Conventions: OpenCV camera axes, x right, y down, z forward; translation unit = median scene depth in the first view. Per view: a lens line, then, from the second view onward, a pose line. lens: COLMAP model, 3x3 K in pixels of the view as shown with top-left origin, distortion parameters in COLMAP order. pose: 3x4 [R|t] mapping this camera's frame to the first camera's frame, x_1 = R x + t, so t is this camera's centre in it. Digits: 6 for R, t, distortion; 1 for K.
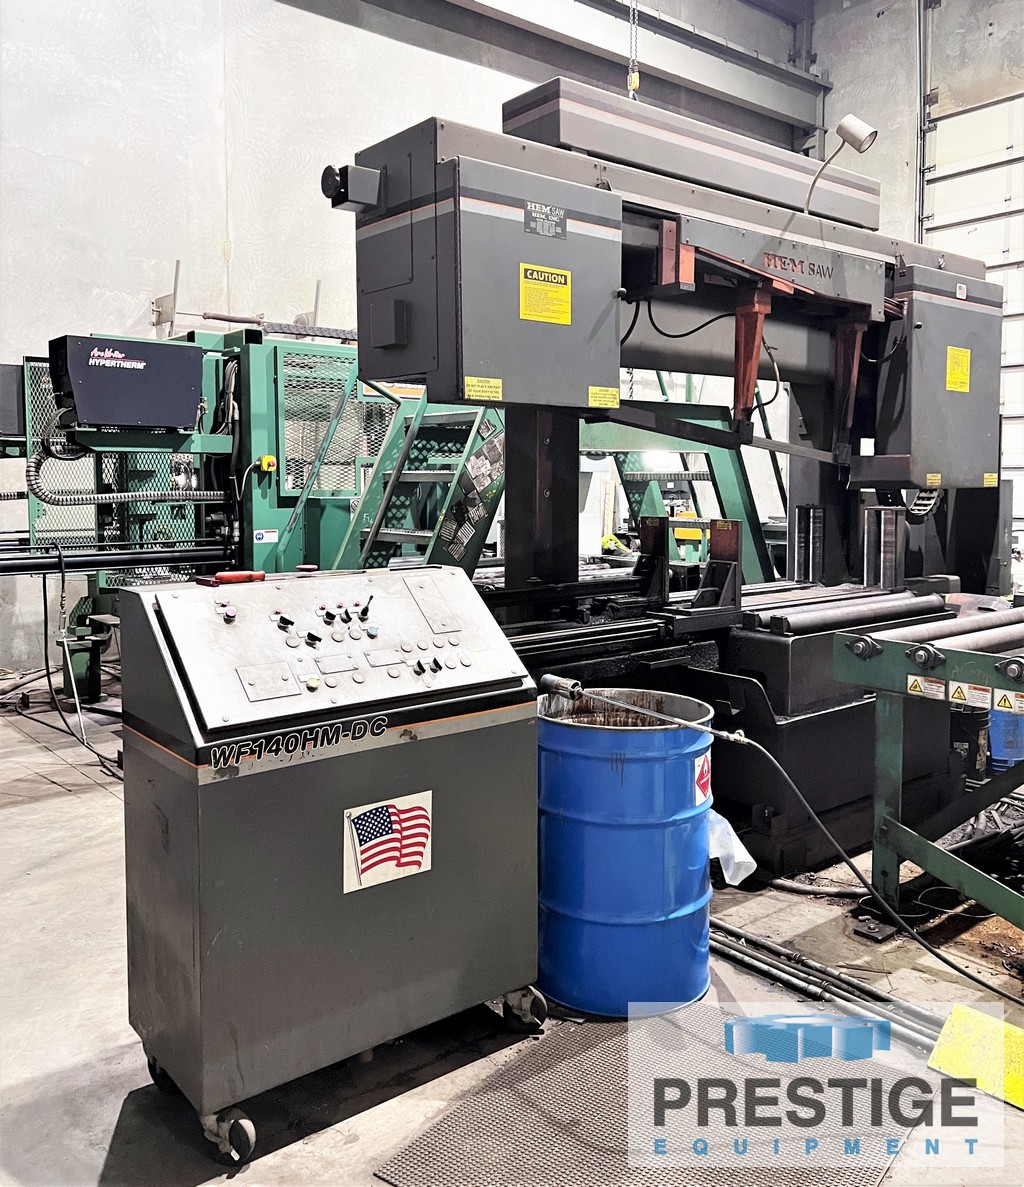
lens RADIAL K [[1015.5, 0, 513.8], [0, 1015.5, 556.5], [0, 0, 1]] dist [0.084485, -0.121419]
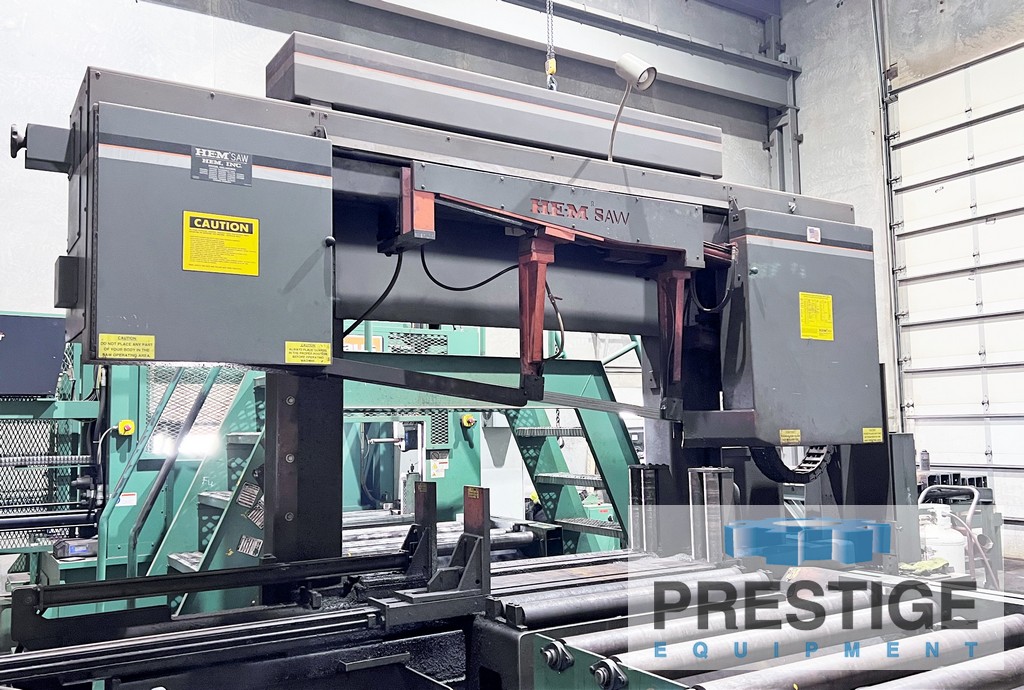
lens RADIAL K [[861.2, 0, 508.1], [0, 861.2, 366.1], [0, 0, 1]] dist [0.095196, -0.158344]
pose [[0.989247, -0.023936, -0.144283, 0.280787], [0.002407, 0.989047, -0.147579, -0.023744], [0.146236, 0.145644, 0.978470, 0.208555]]
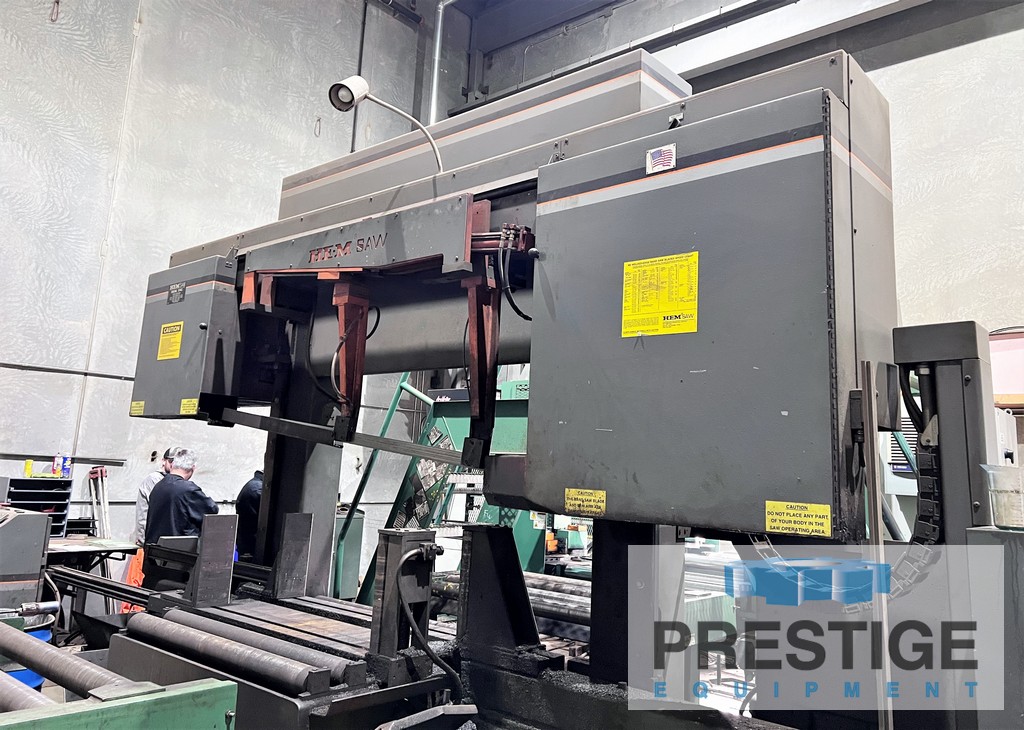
lens RADIAL K [[752.3, 0, 457.2], [0, 752.3, 335.7], [0, 0, 1]] dist [0.061467, -0.000159]
pose [[0.174190, -0.166299, -0.970568, 0.825104], [-0.127482, 0.973533, -0.189687, -0.076664], [0.976425, 0.156771, 0.148380, 0.878241]]
